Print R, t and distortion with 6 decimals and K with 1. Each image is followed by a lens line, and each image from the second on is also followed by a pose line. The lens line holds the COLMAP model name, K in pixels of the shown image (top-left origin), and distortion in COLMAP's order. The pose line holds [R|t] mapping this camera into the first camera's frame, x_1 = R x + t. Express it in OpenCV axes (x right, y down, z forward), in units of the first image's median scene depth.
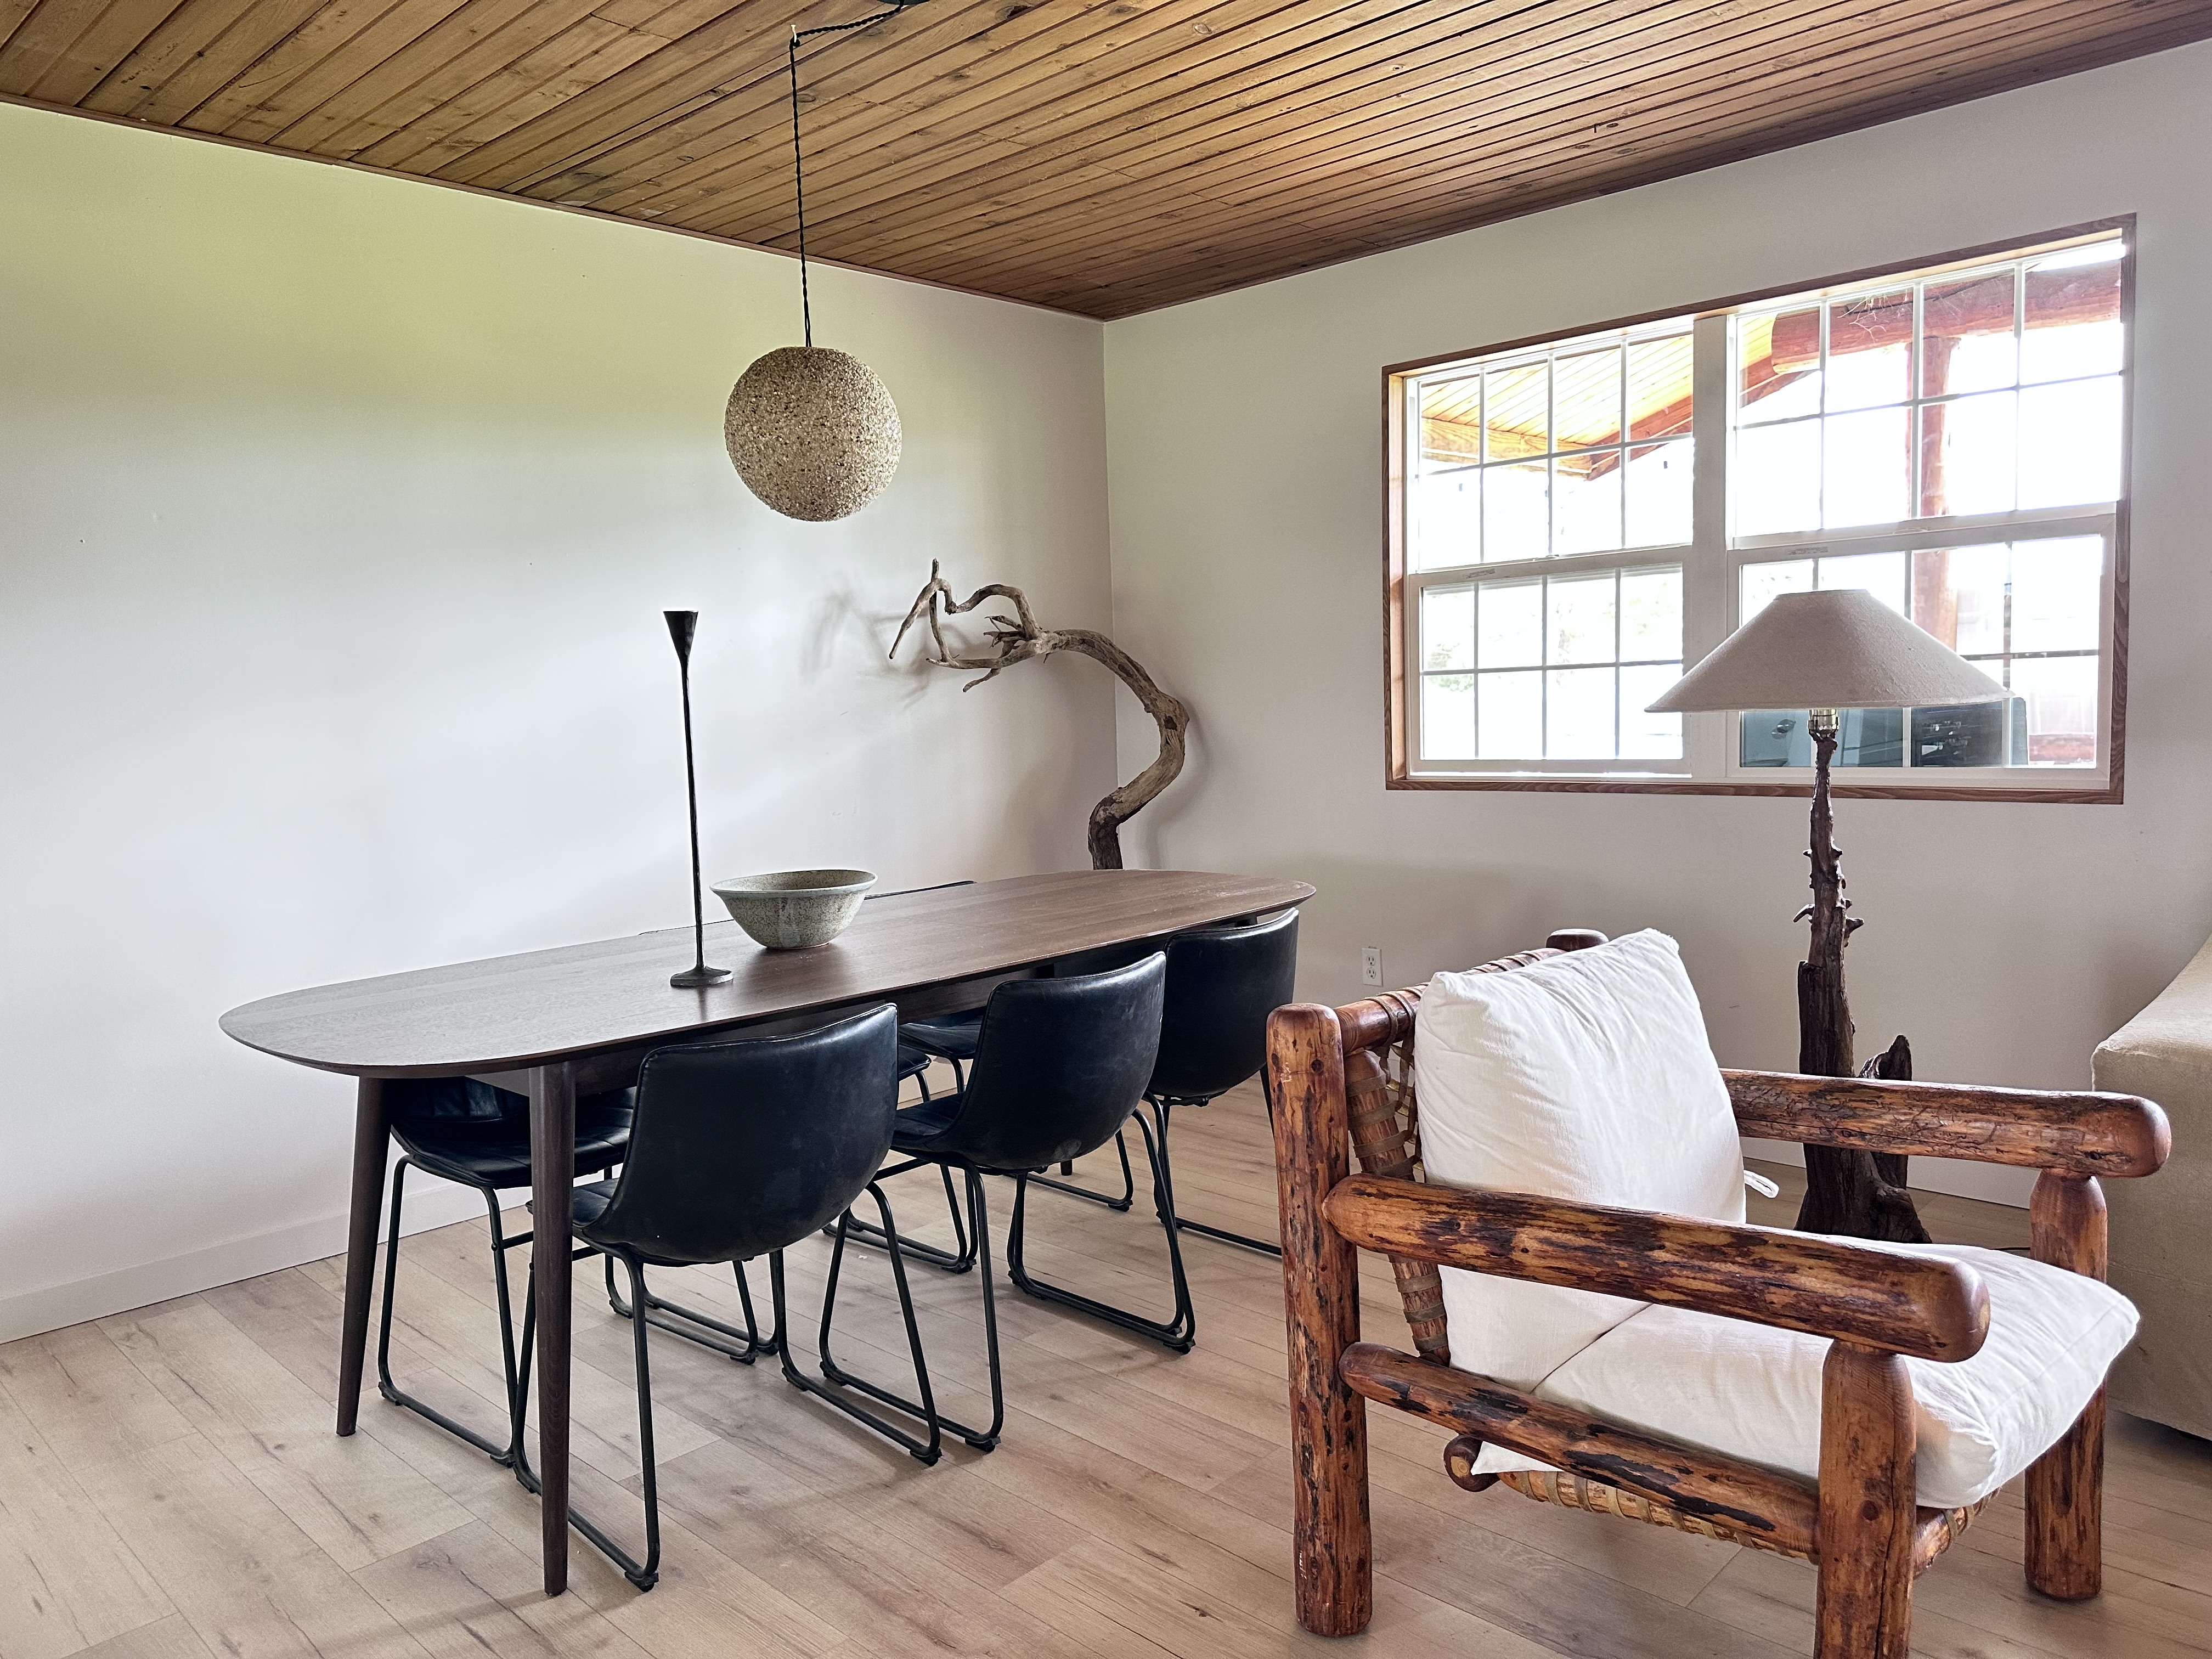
lens RADIAL K [[1563.1, 0, 1101.2], [0, 1563.1, 824.6], [0, 0, 1]] dist [0.027204, -0.034744]
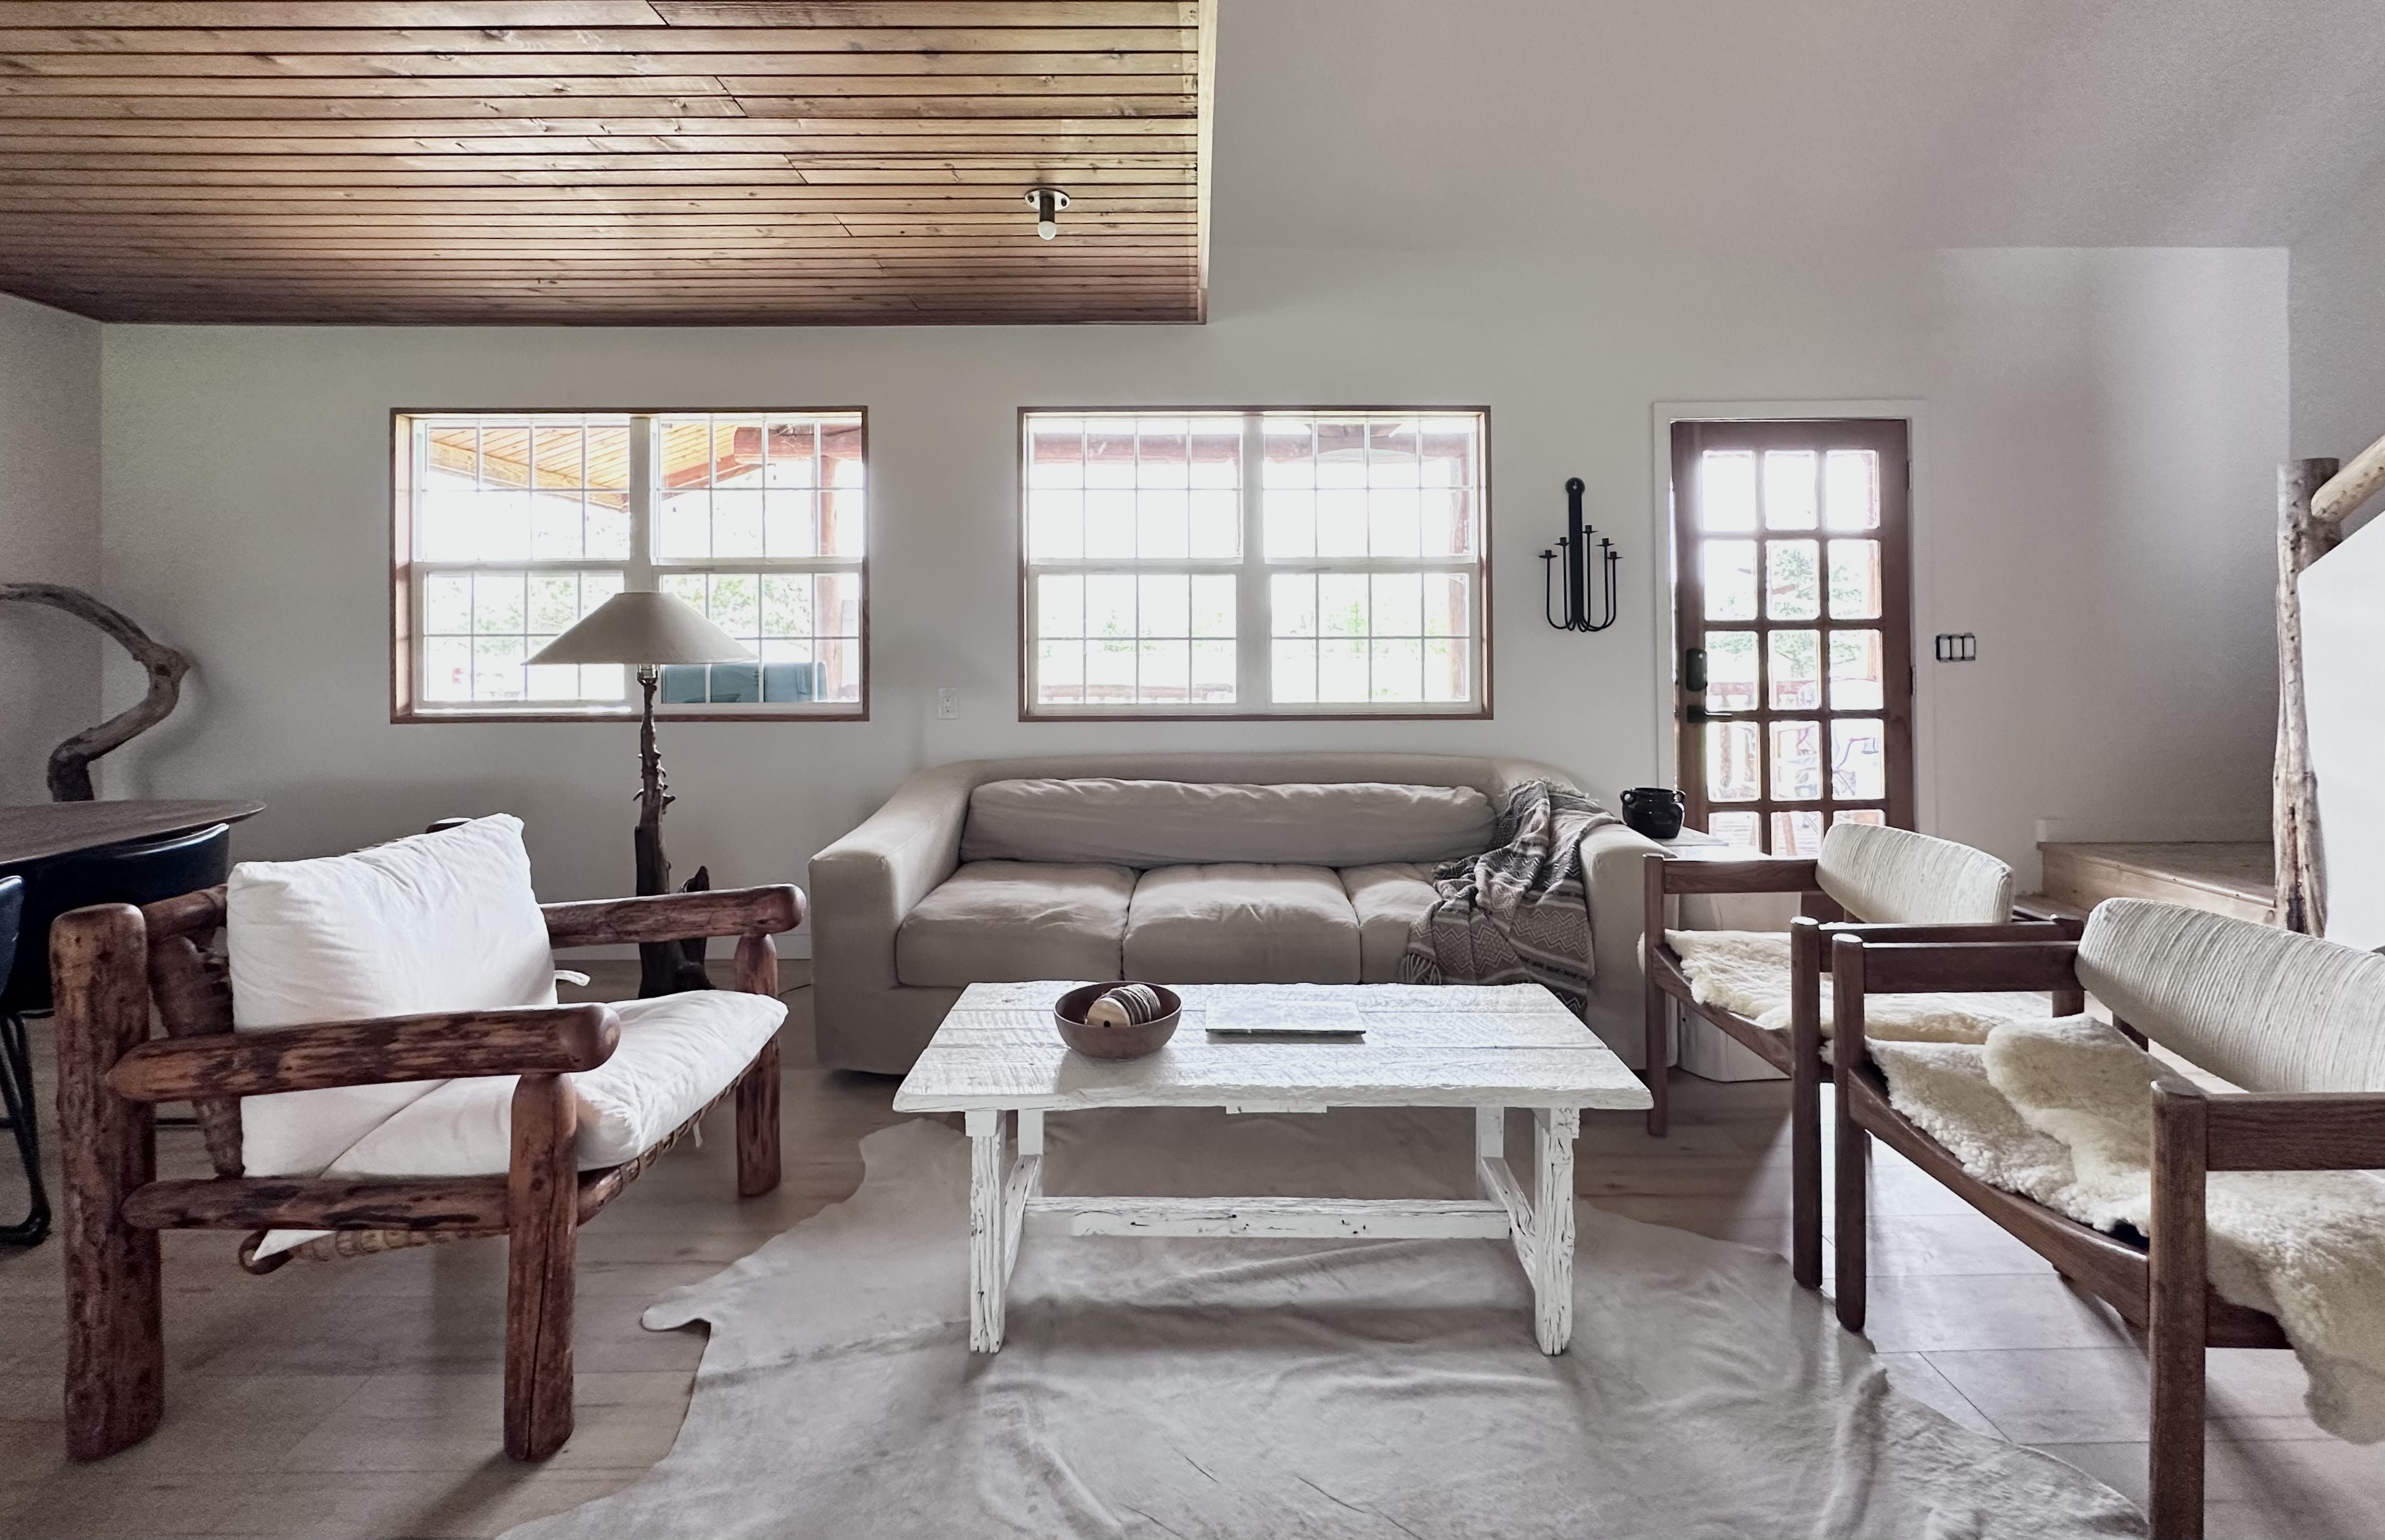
lens RADIAL K [[990.9, 0, 1182.1], [0, 990.9, 635.9], [0, 0, 1]] dist [0.011579, -0.000746]
pose [[0.721762, 0.034327, 0.691289, 0.189449], [0.037413, 0.995374, -0.088490, 0.008130], [-0.691129, 0.089732, 0.717139, -0.145277]]
